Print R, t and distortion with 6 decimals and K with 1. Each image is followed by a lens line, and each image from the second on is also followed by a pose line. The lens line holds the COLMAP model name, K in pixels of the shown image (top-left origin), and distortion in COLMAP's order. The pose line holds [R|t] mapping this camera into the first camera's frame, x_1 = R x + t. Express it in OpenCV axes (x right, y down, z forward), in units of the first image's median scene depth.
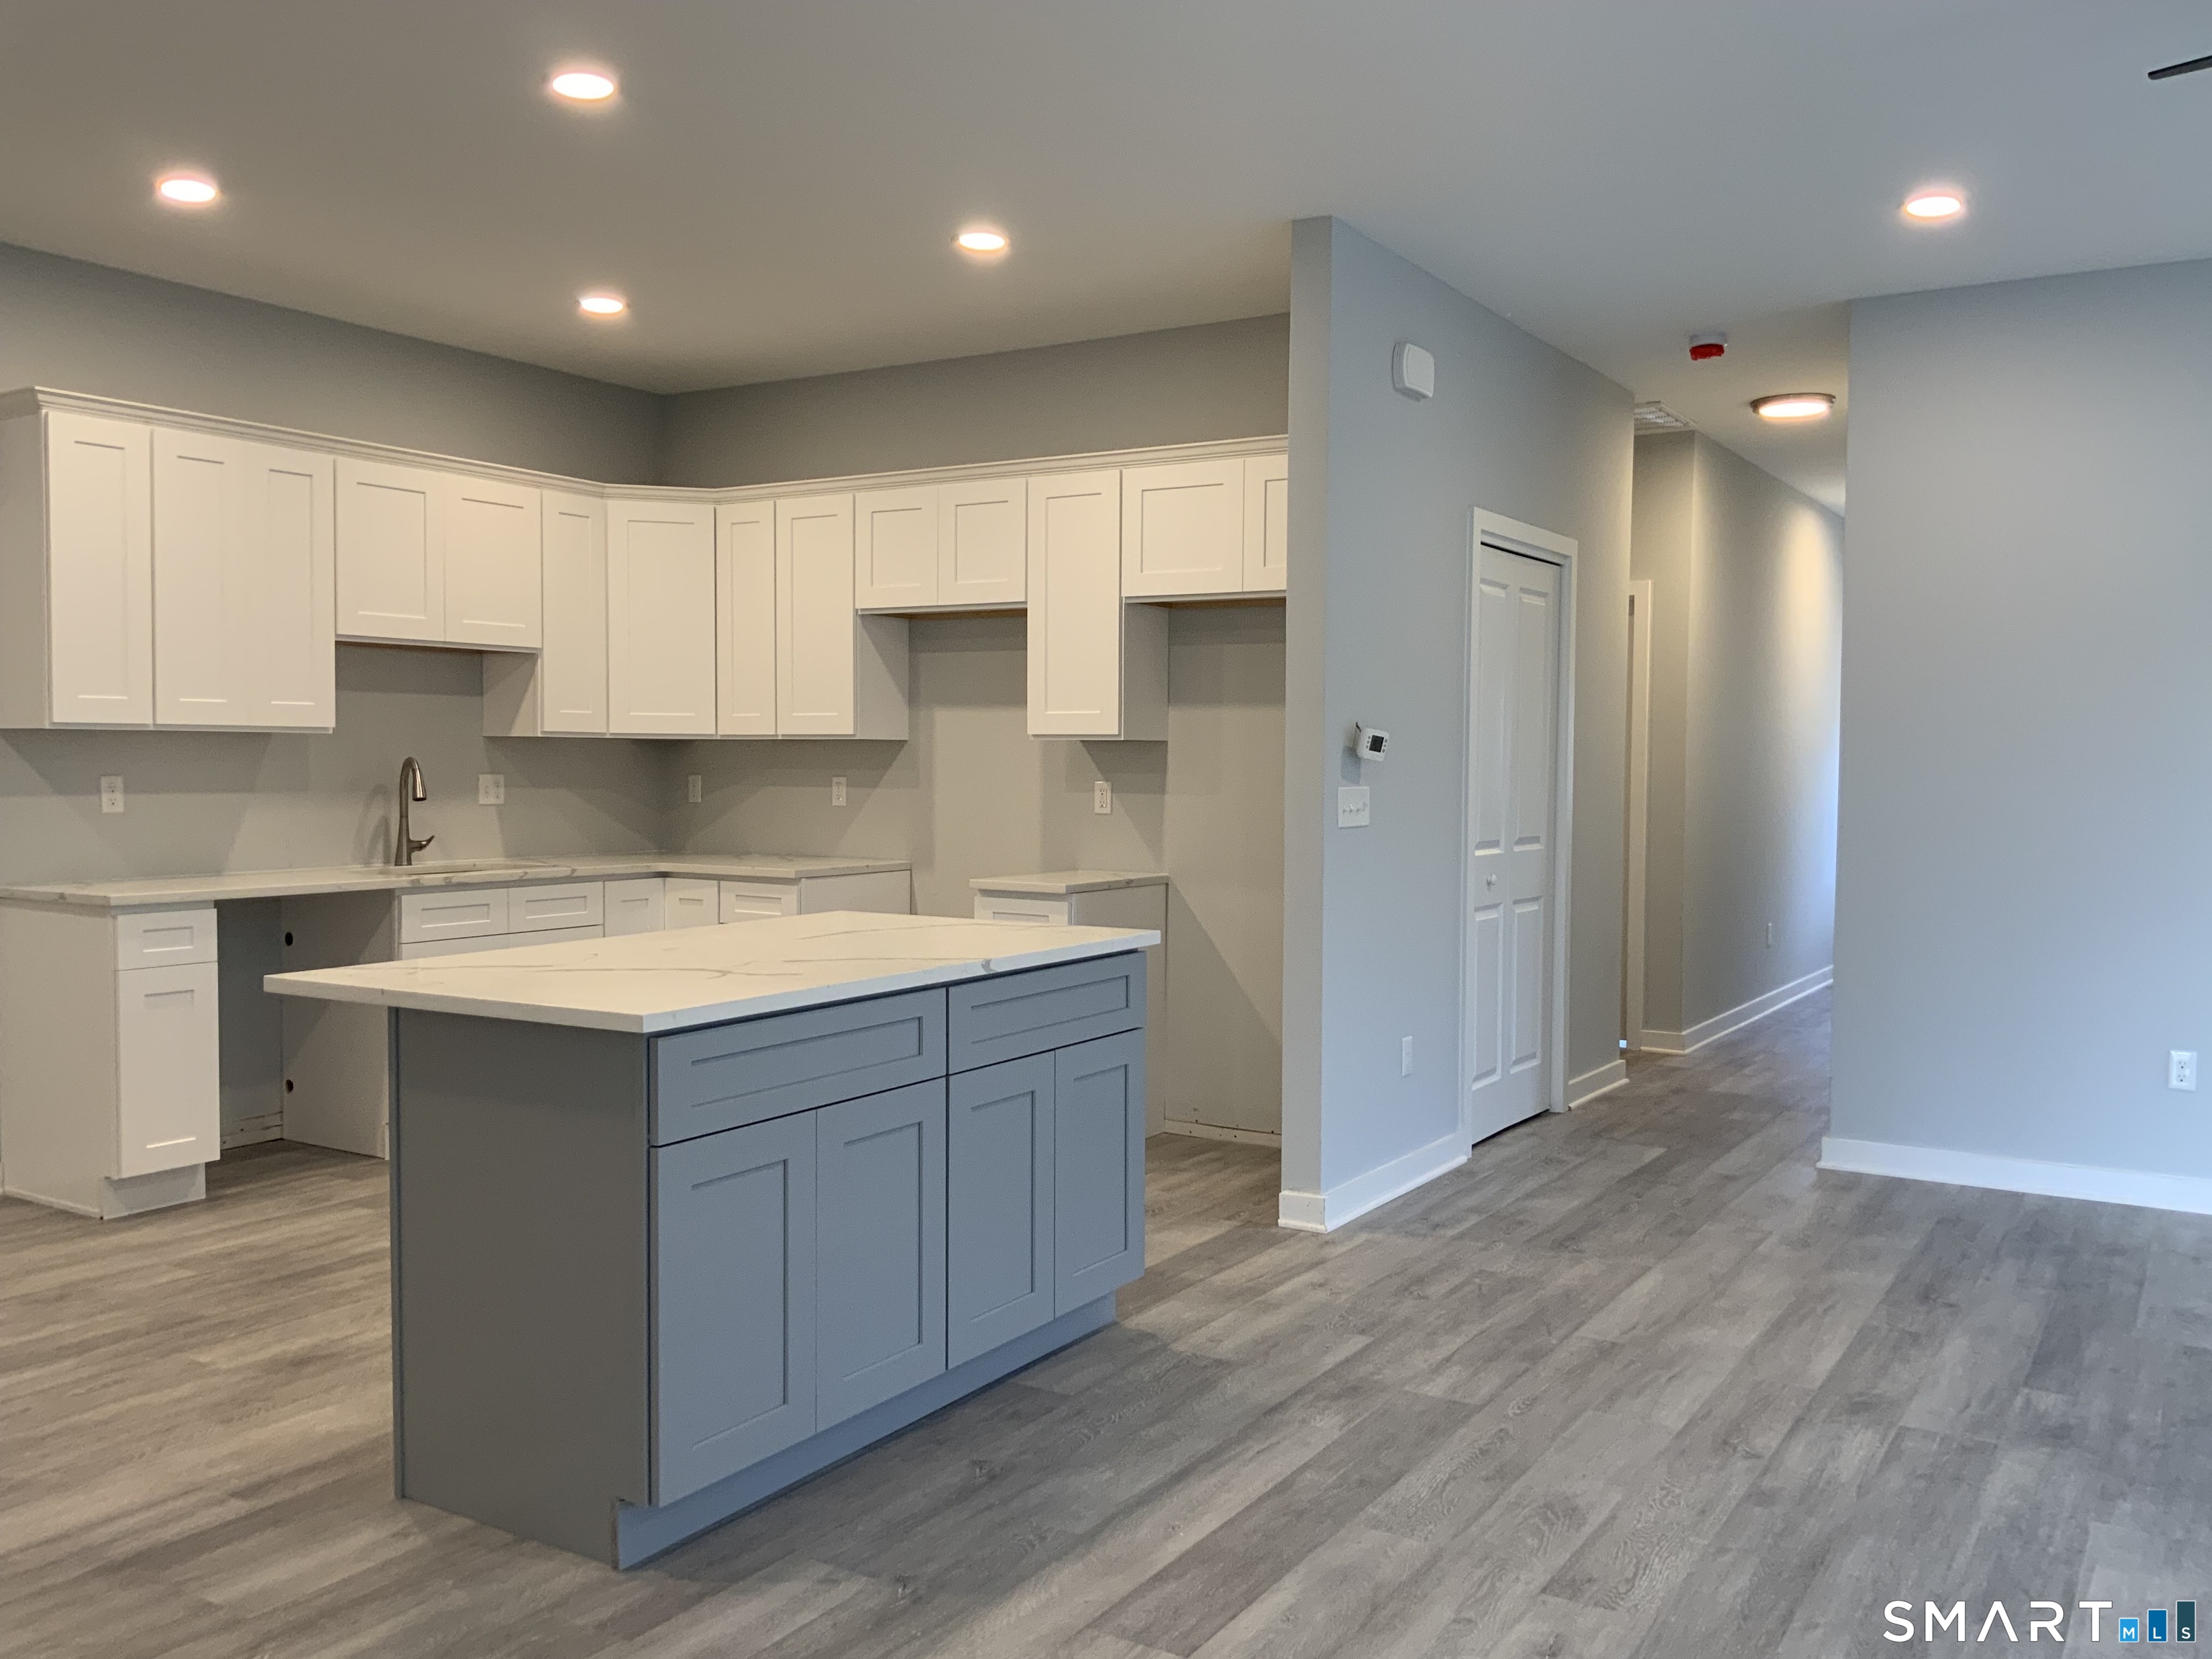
lens RADIAL K [[1837.0, 0, 1128.8], [0, 1837.0, 839.3], [0, 0, 1]] dist [0.079990, -0.122734]
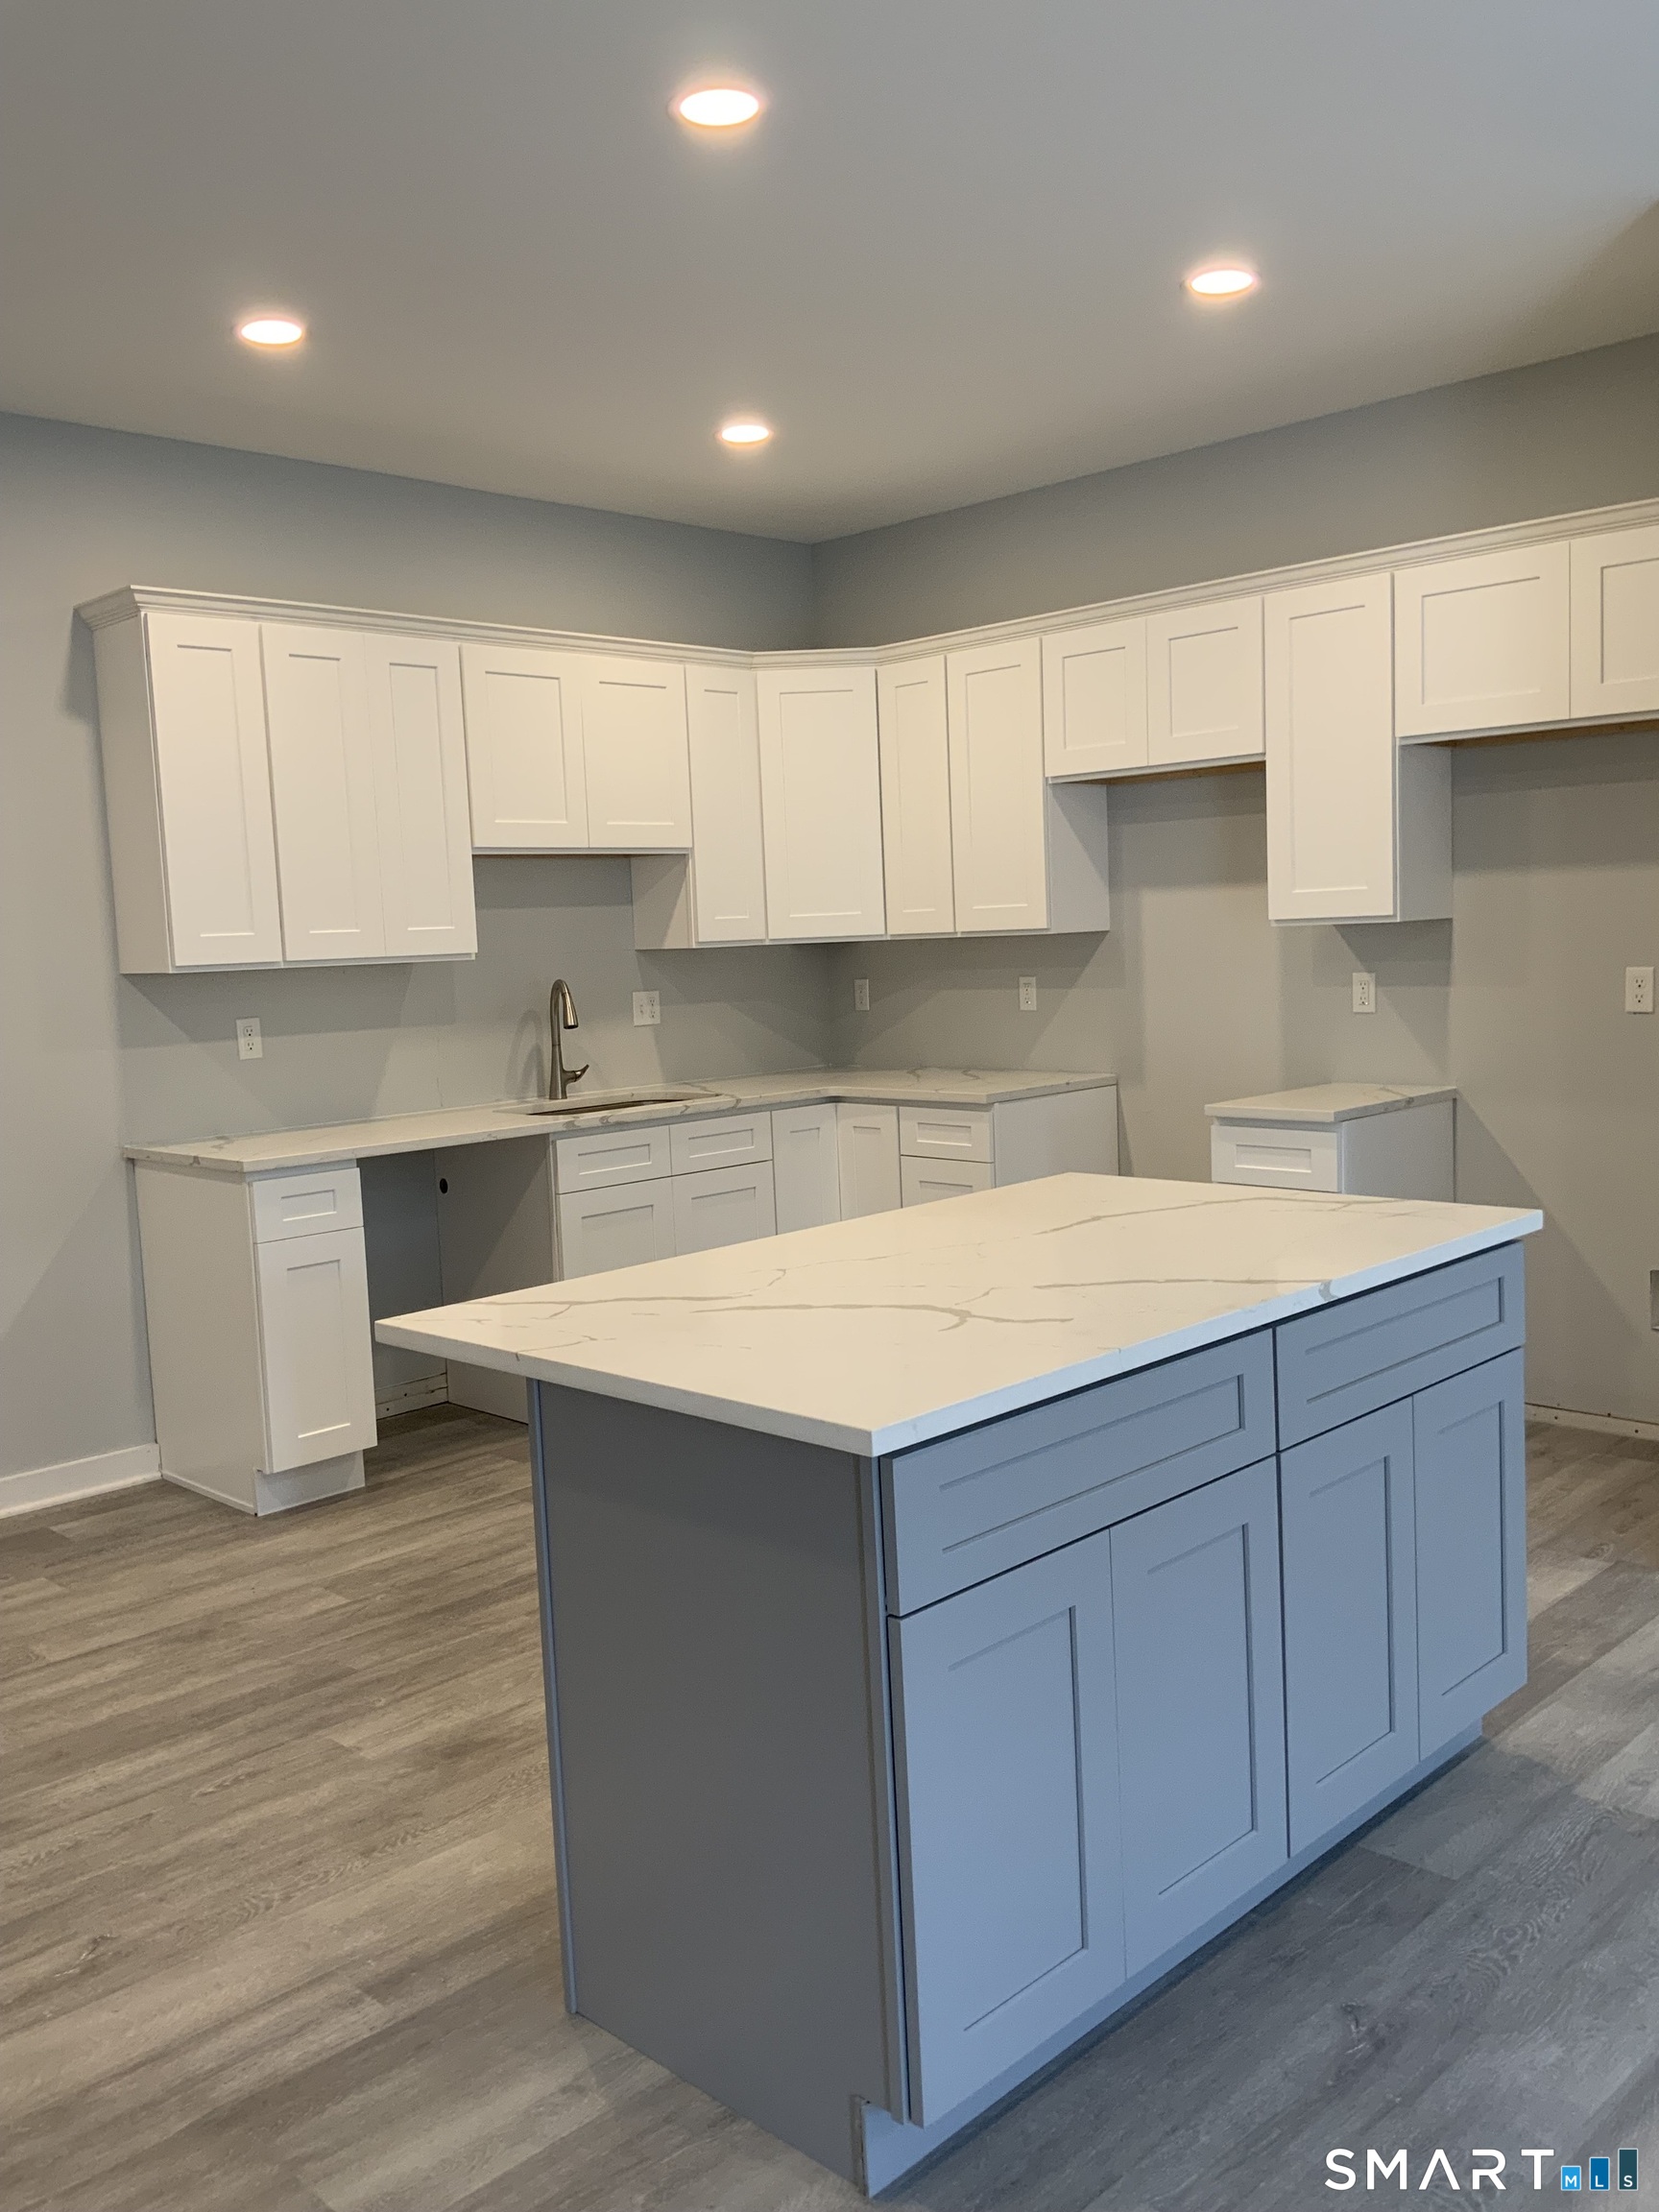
lens RADIAL K [[1837.0, 0, 853.1], [0, 1837.0, 1102.5], [0, 0, 1]] dist [0.079990, -0.122734]
pose [[0.974834, -0.026528, -0.221348, -0.063985], [0.039157, 0.997834, 0.052863, -0.030840], [0.219466, -0.060200, 0.973761, 0.192360]]
